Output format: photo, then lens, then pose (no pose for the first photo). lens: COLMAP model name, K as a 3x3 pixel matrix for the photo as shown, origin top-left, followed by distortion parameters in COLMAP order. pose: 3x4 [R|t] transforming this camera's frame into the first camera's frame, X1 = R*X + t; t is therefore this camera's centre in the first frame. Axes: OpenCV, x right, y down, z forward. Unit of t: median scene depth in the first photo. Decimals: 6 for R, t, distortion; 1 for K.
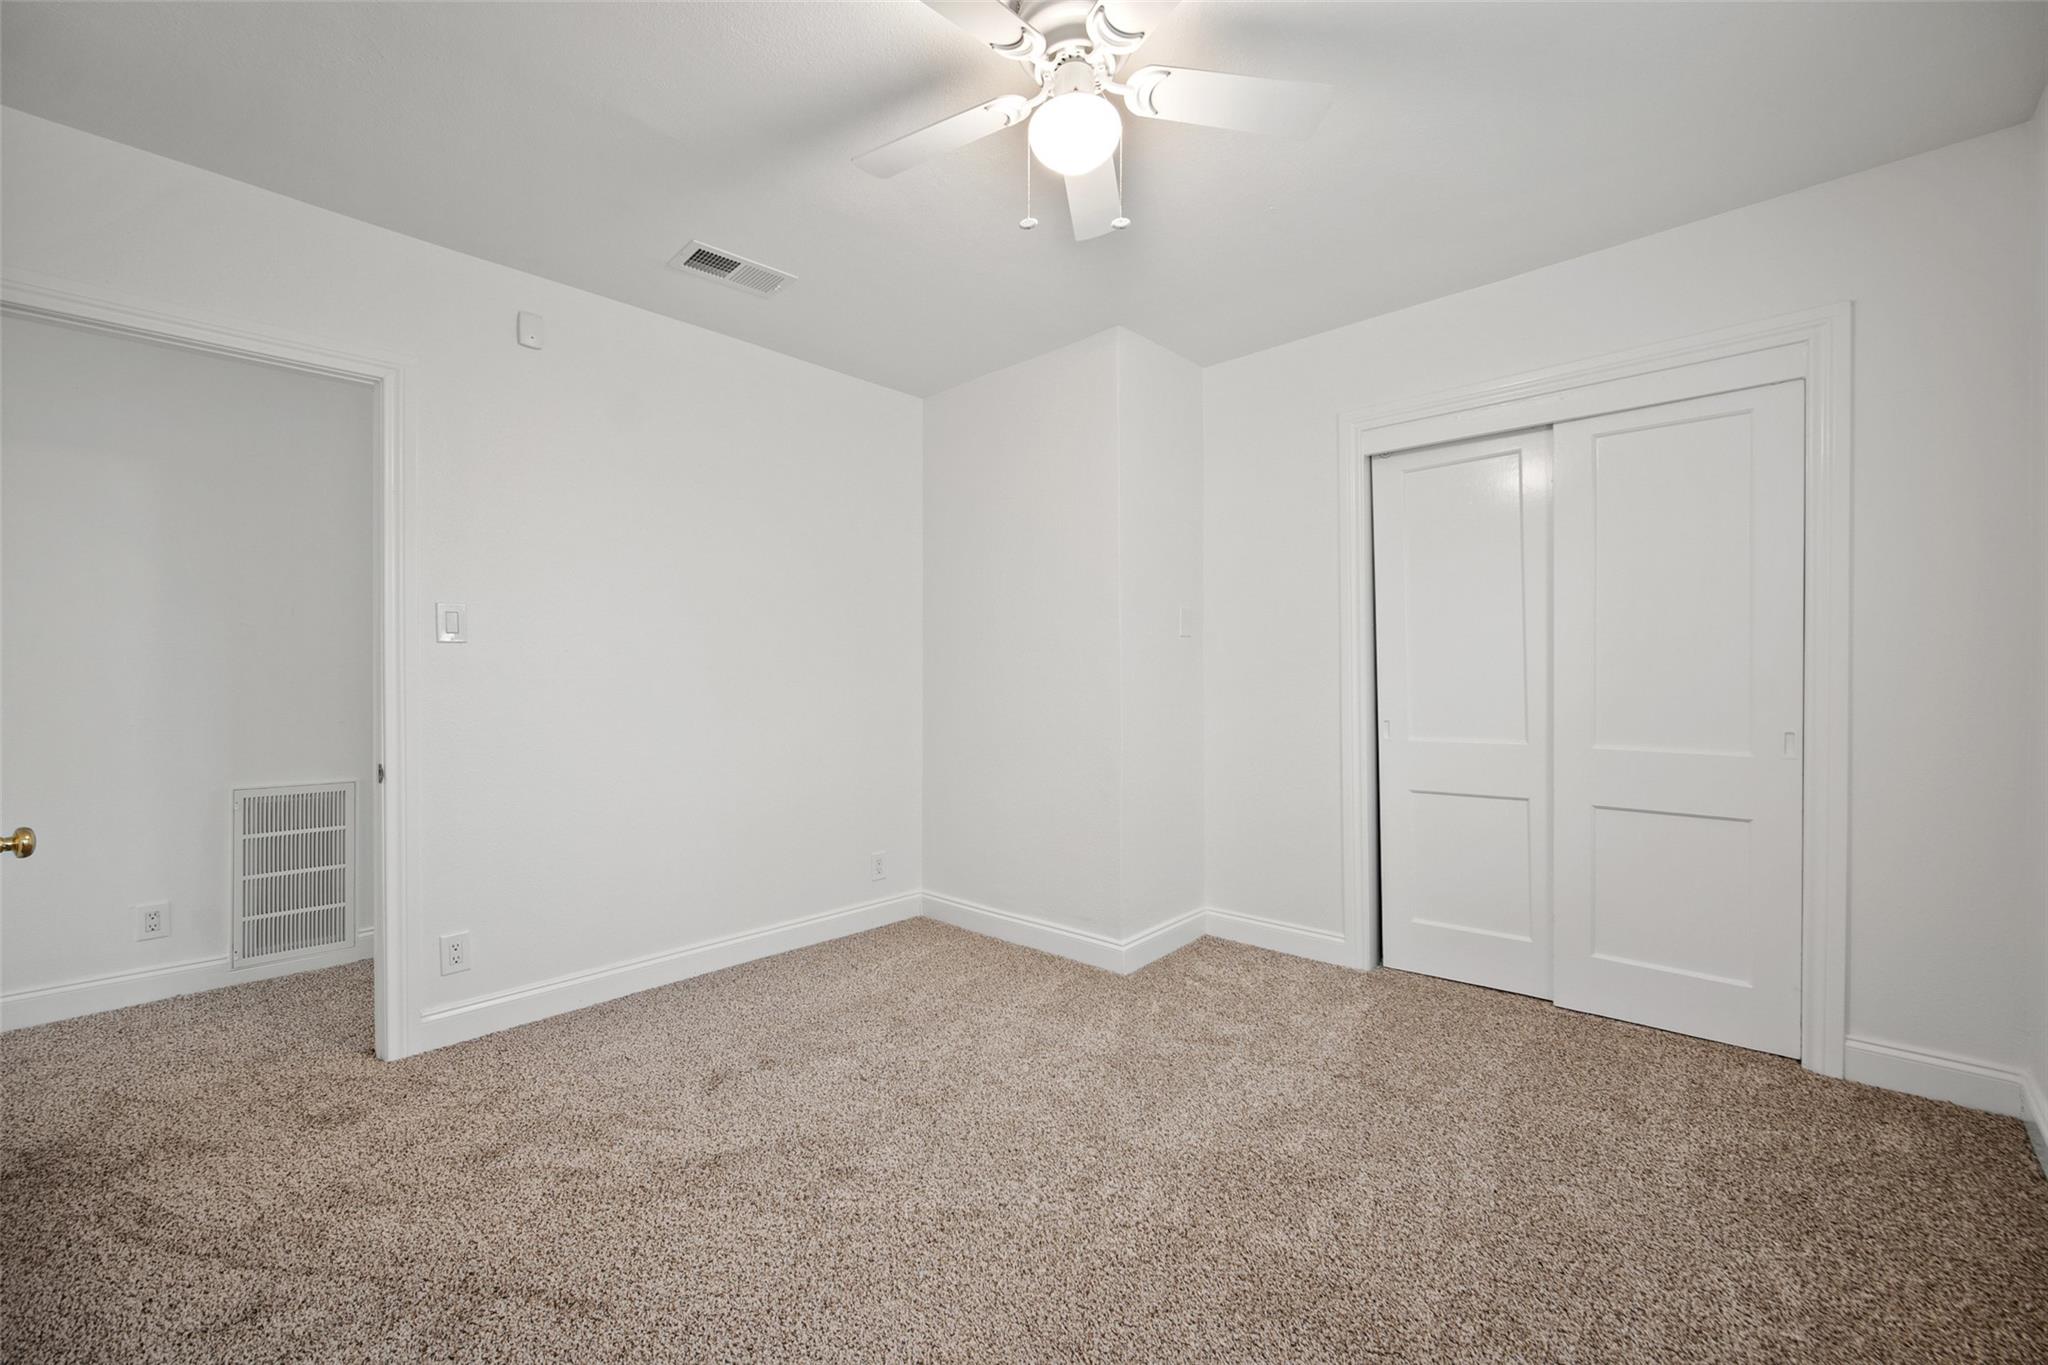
lens RADIAL K [[815.5, 0, 1024.0], [0, 815.5, 682.5], [0, 0, 1]] dist [-0.000877, 0.000049]
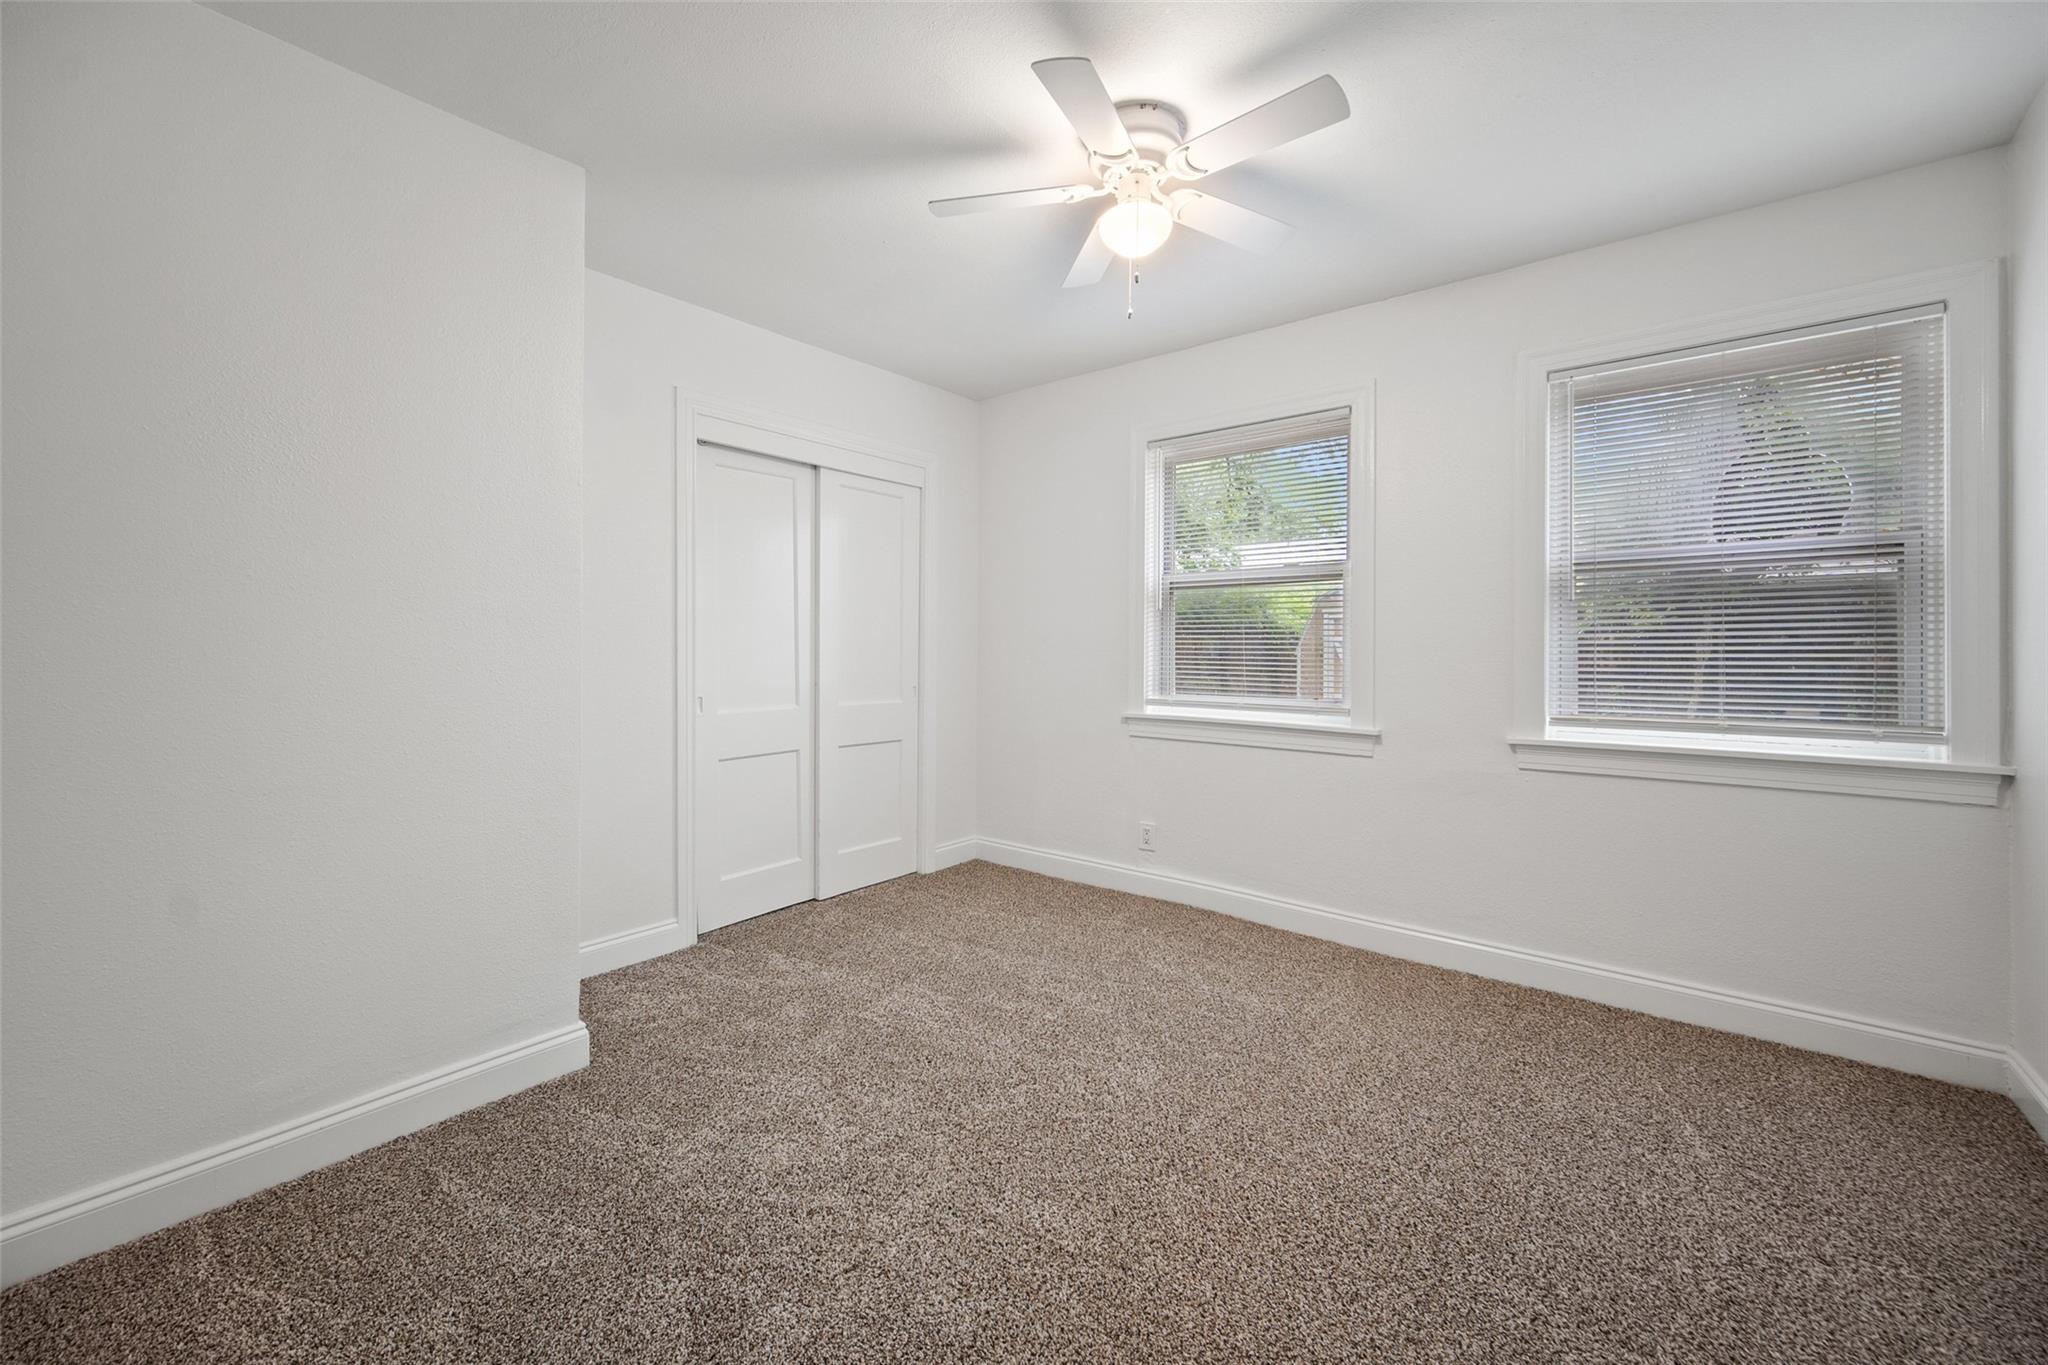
lens RADIAL K [[815.4, 0, 1024.0], [0, 815.4, 682.5], [0, 0, 1]] dist [-0.003230, 0.000299]
pose [[-0.054187, -0.037739, 0.997817, -0.714736], [0.010922, 0.999203, 0.038384, -0.012503], [-0.998471, 0.012978, -0.053731, 0.740854]]
